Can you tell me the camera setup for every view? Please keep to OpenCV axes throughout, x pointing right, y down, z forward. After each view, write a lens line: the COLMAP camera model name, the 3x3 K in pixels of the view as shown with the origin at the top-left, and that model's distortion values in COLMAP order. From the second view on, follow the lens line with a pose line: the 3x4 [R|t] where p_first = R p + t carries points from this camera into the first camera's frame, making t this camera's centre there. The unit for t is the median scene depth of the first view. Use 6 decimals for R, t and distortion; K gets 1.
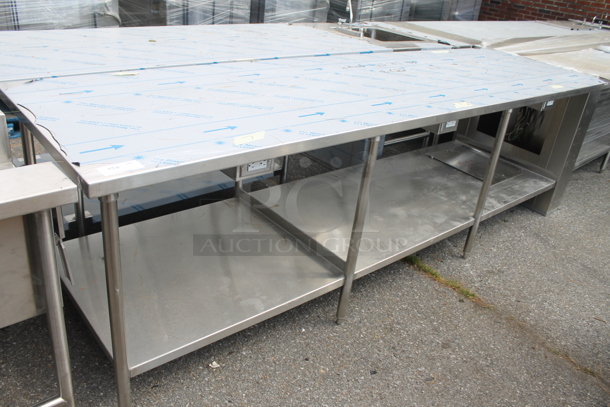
lens RADIAL K [[524.5, 0, 303.3], [0, 524.5, 195.4], [0, 0, 1]] dist [-0.162337, 0.144183]
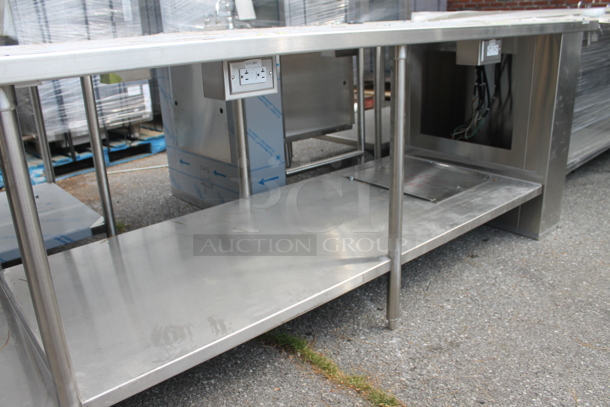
lens RADIAL K [[524.5, 0, 303.3], [0, 524.5, 195.4], [0, 0, 1]] dist [-0.162337, 0.144183]
pose [[0.988751, -0.141603, -0.048174, 0.283068], [0.134080, 0.981851, -0.134134, 0.041476], [0.066294, 0.126166, 0.989792, 0.424093]]
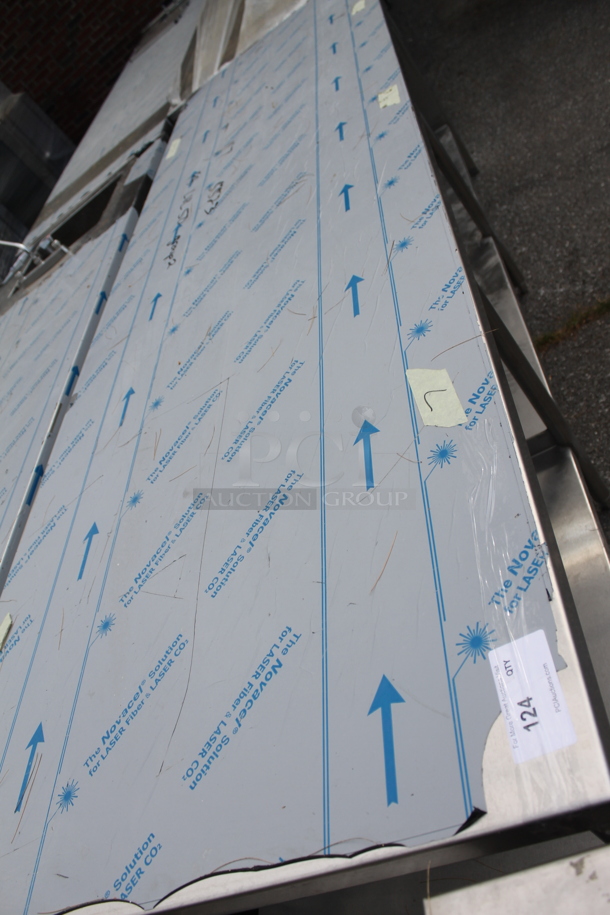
lens RADIAL K [[786.7, 0, 305.0], [0, 786.7, 457.5], [0, 0, 1]] dist [-0.162337, 0.144183]
pose [[0.461586, -0.857544, 0.227061, -0.183685], [0.851501, 0.500084, 0.157678, -0.149936], [-0.248765, 0.120561, 0.961031, 0.248872]]
